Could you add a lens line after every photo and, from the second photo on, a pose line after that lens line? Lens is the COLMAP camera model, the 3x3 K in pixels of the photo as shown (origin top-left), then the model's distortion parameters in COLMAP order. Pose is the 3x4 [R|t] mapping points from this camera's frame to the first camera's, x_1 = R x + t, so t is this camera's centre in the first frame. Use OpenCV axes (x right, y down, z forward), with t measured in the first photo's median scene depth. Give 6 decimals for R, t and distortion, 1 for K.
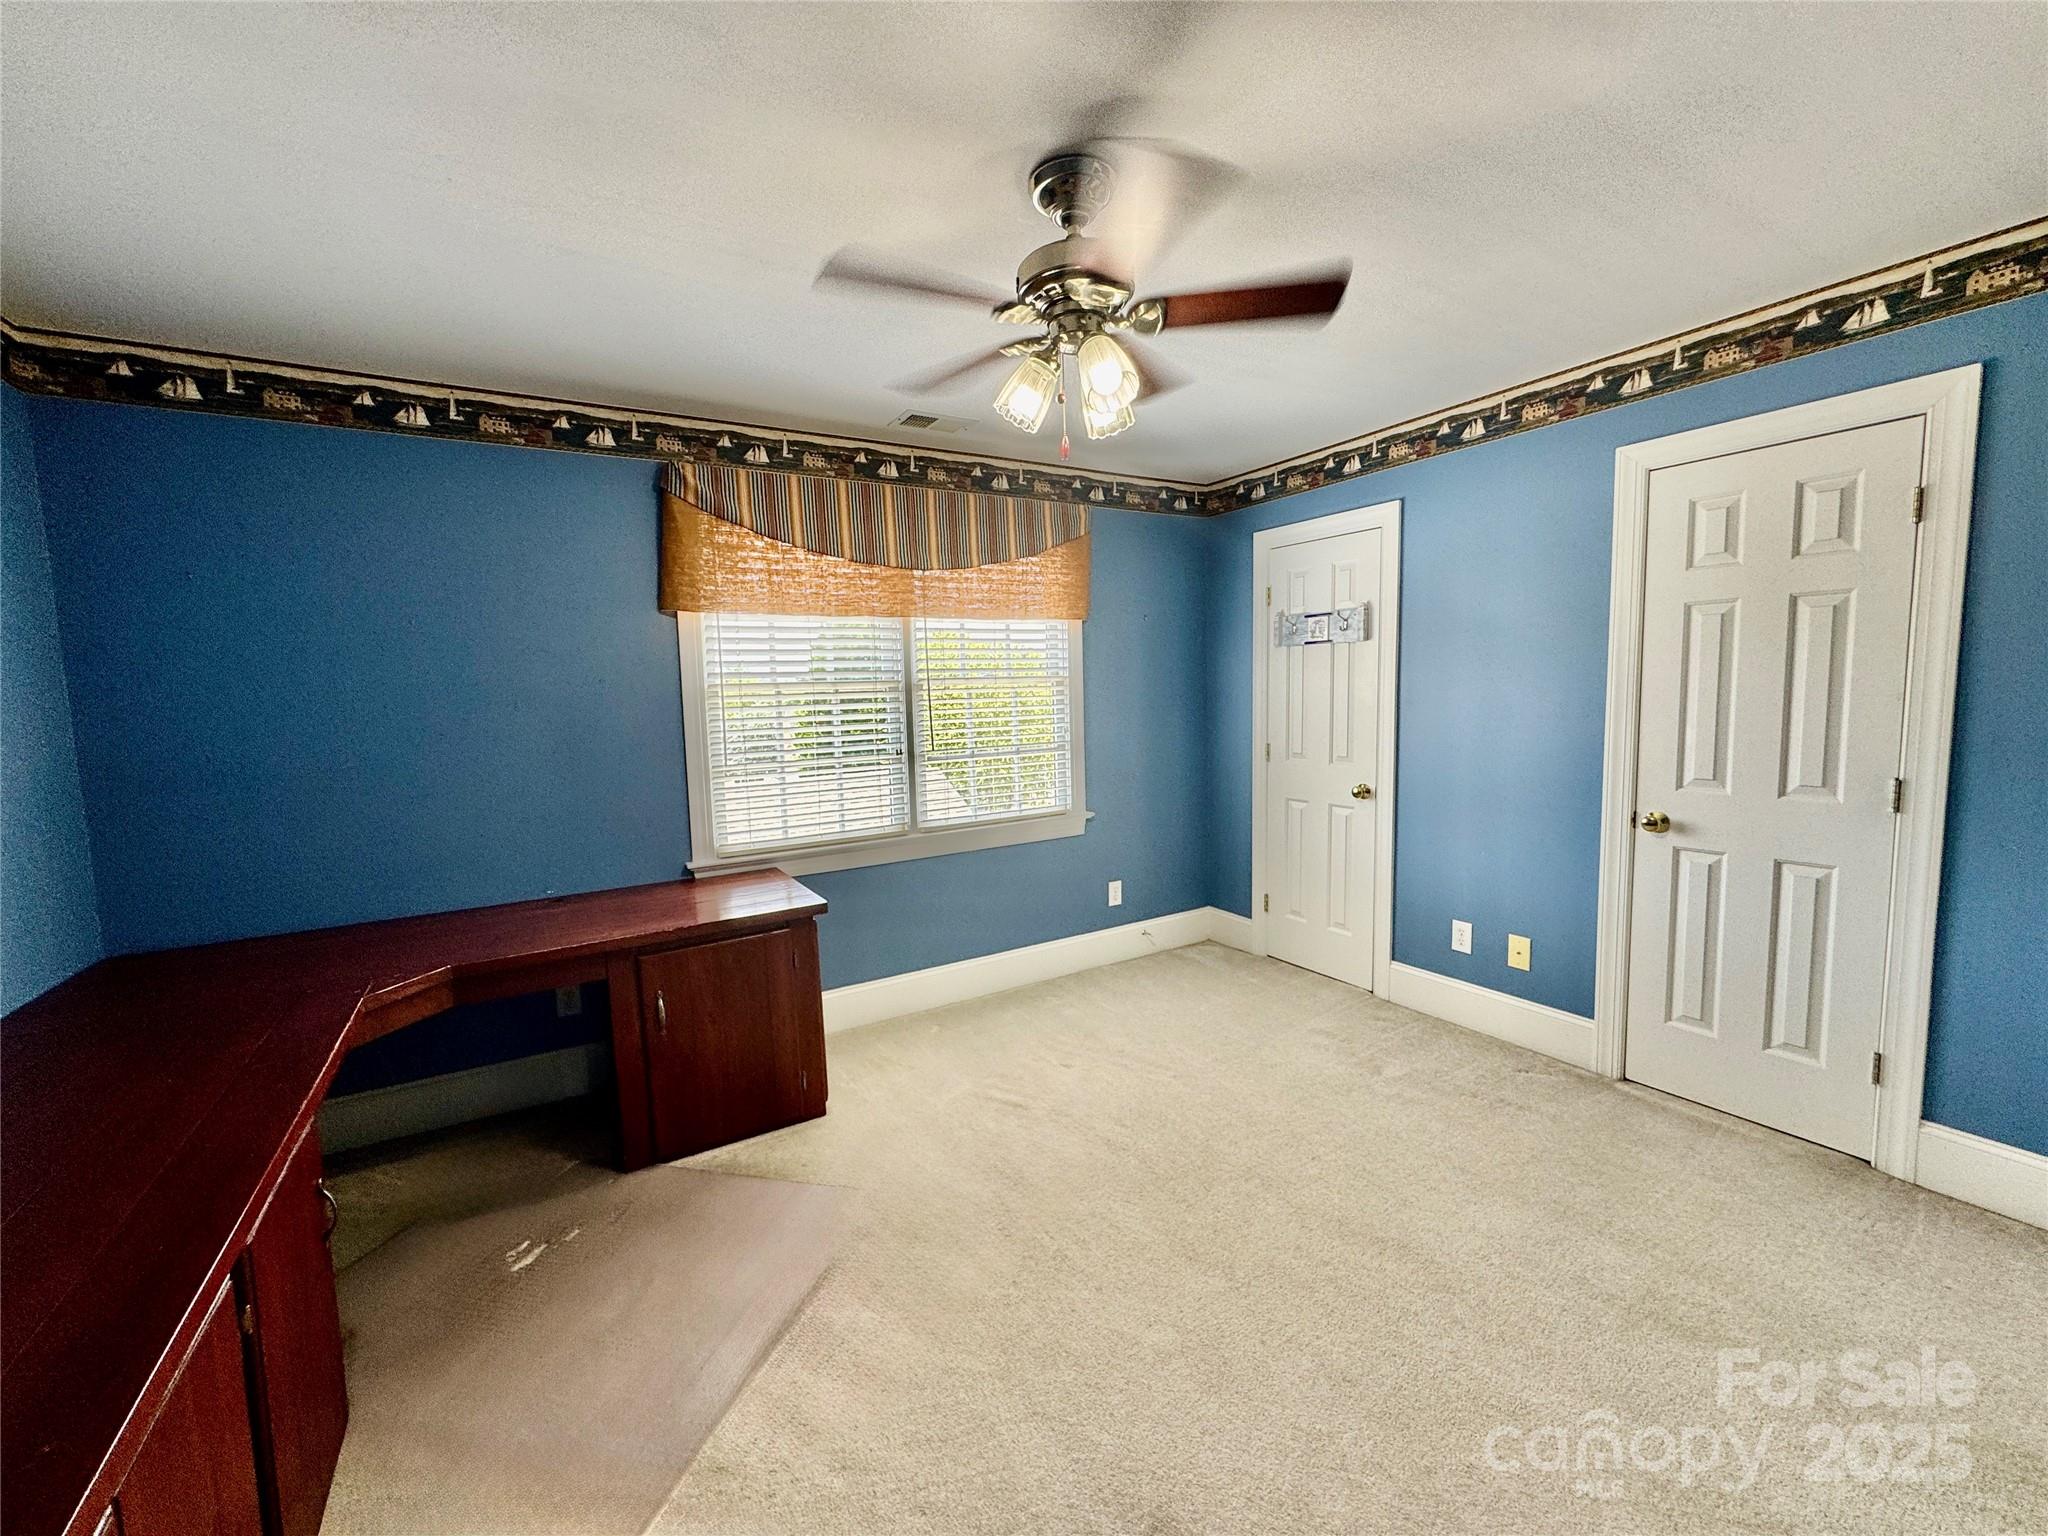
lens RADIAL K [[816.9, 0, 1026.3], [0, 816.9, 764.2], [0, 0, 1]] dist [-0.002880, -0.000649]
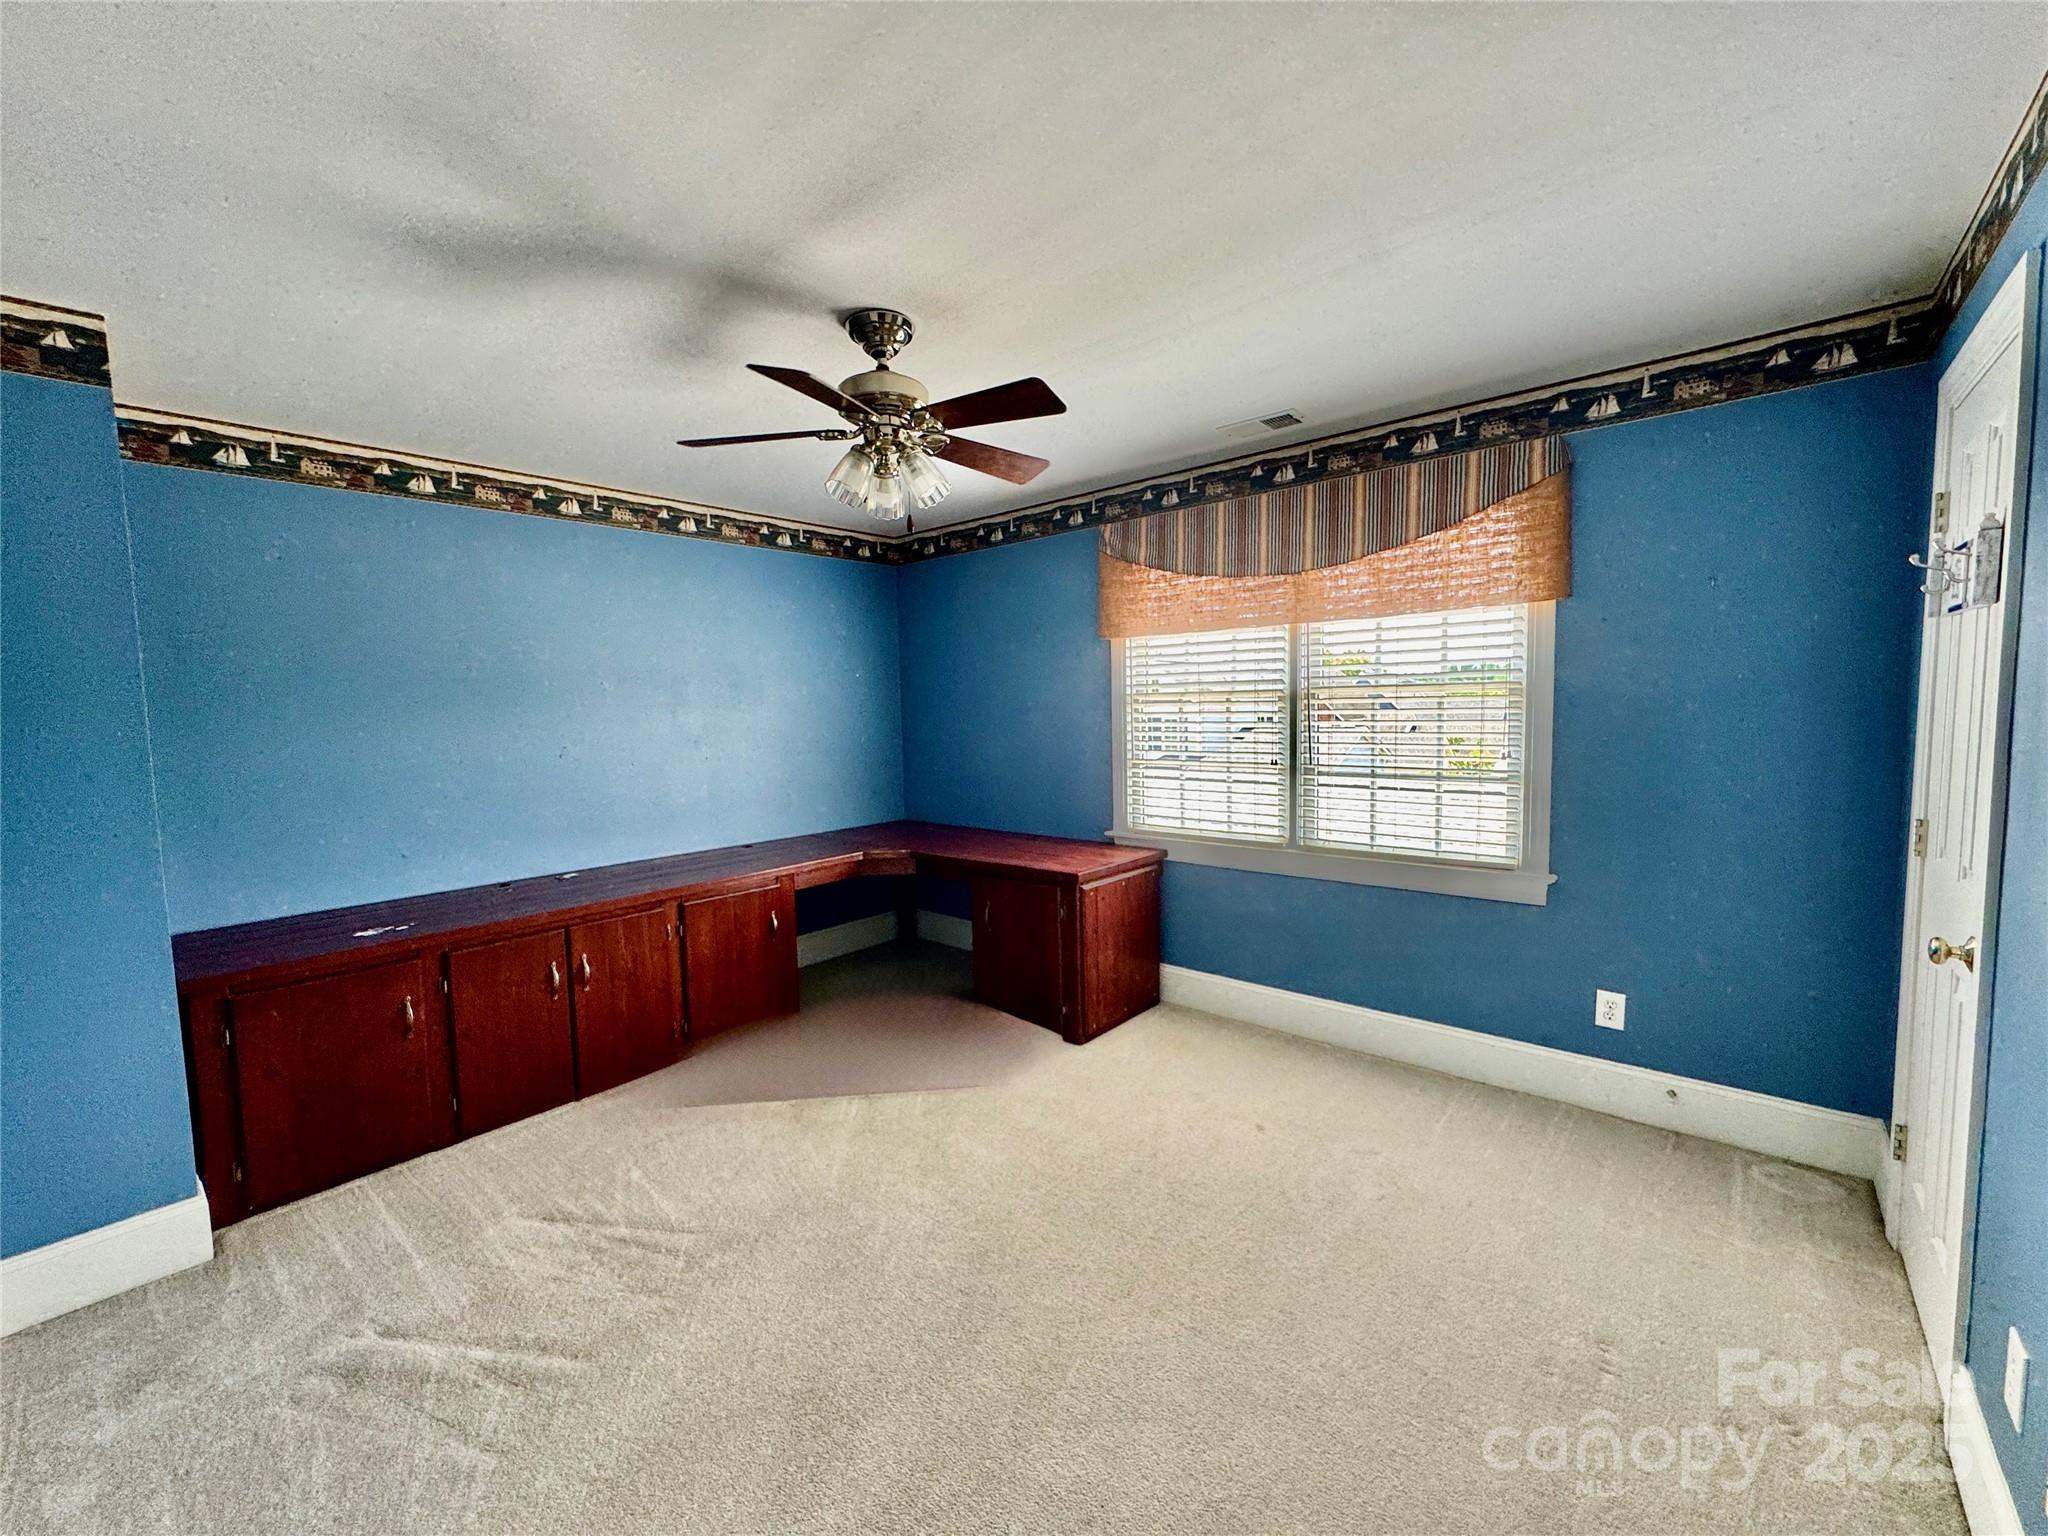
lens RADIAL K [[816.9, 0, 1023.5], [0, 816.9, 768.1], [0, 0, 1]] dist [-0.002880, -0.000649]
pose [[0.310390, 0.095452, -0.945805, 0.635653], [-0.075624, 0.994272, 0.075525, -0.055436], [0.947597, 0.048084, 0.315830, 0.377238]]
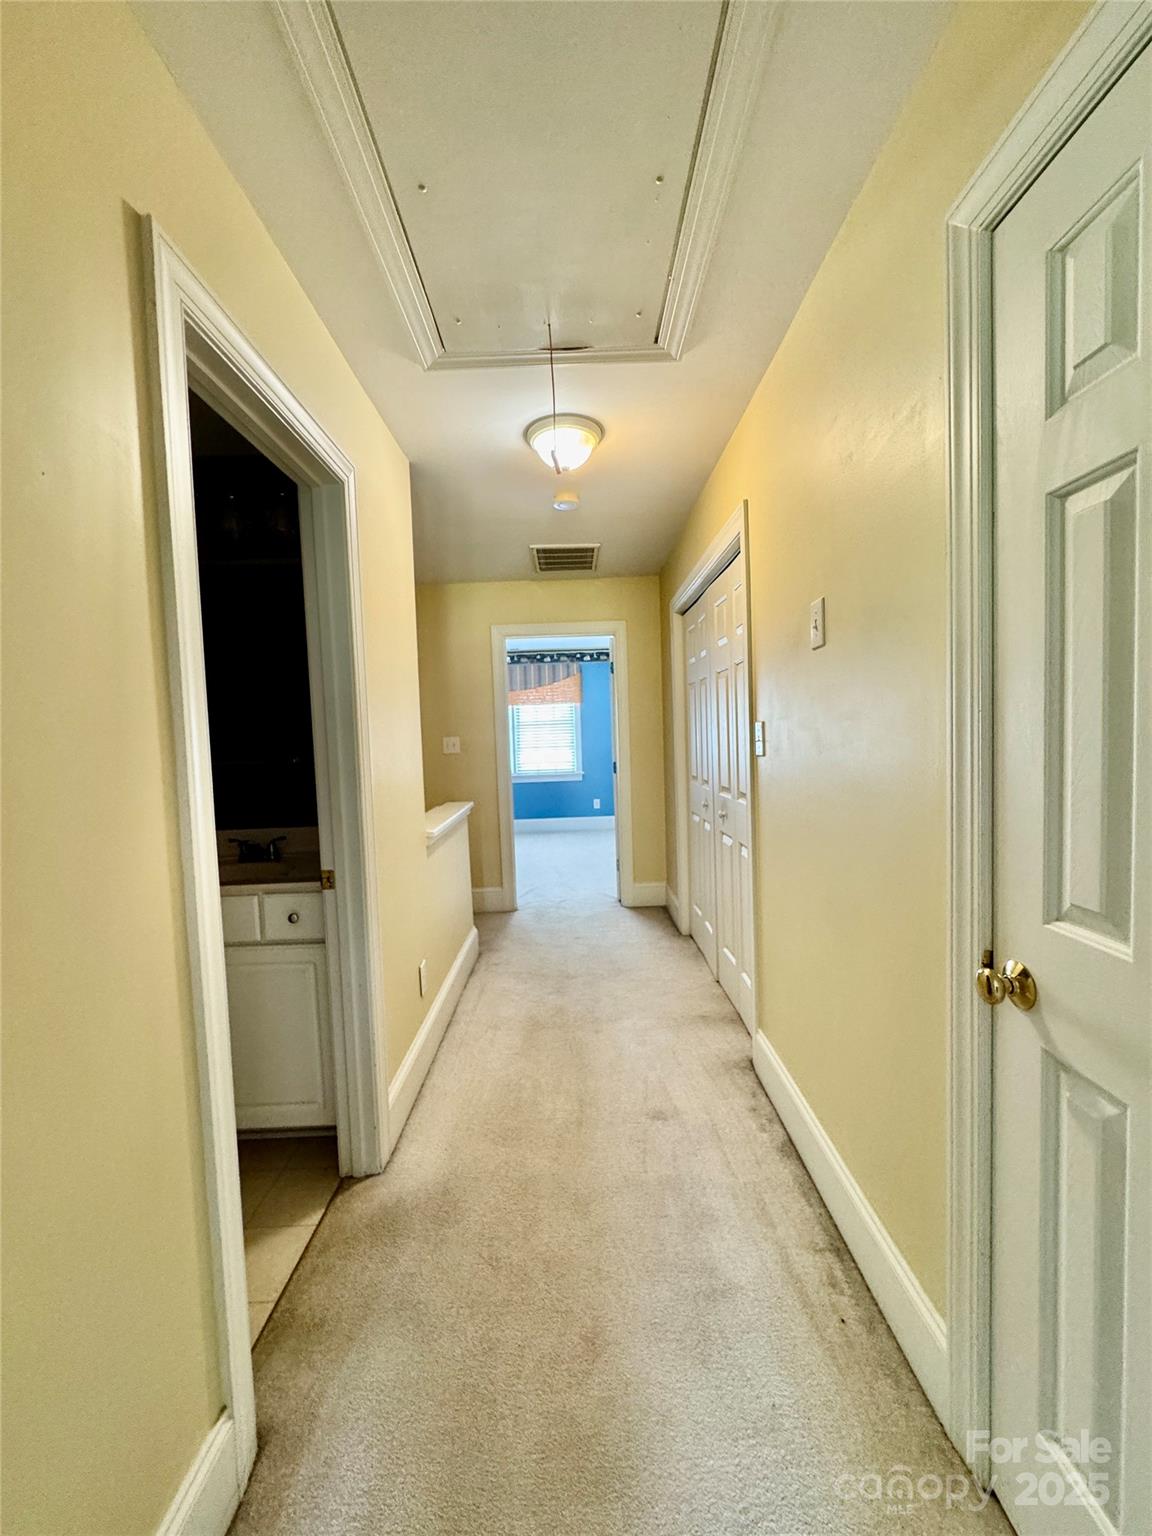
lens RADIAL K [[612.6, 0, 579.6], [0, 612.6, 767.3], [0, 0, 1]] dist [-0.002880, -0.000649]
pose [[0.861817, 0.028679, -0.506407, 1.204891], [-0.038803, 0.999202, -0.009450, 0.067397], [0.505732, 0.027795, 0.862243, -0.852896]]
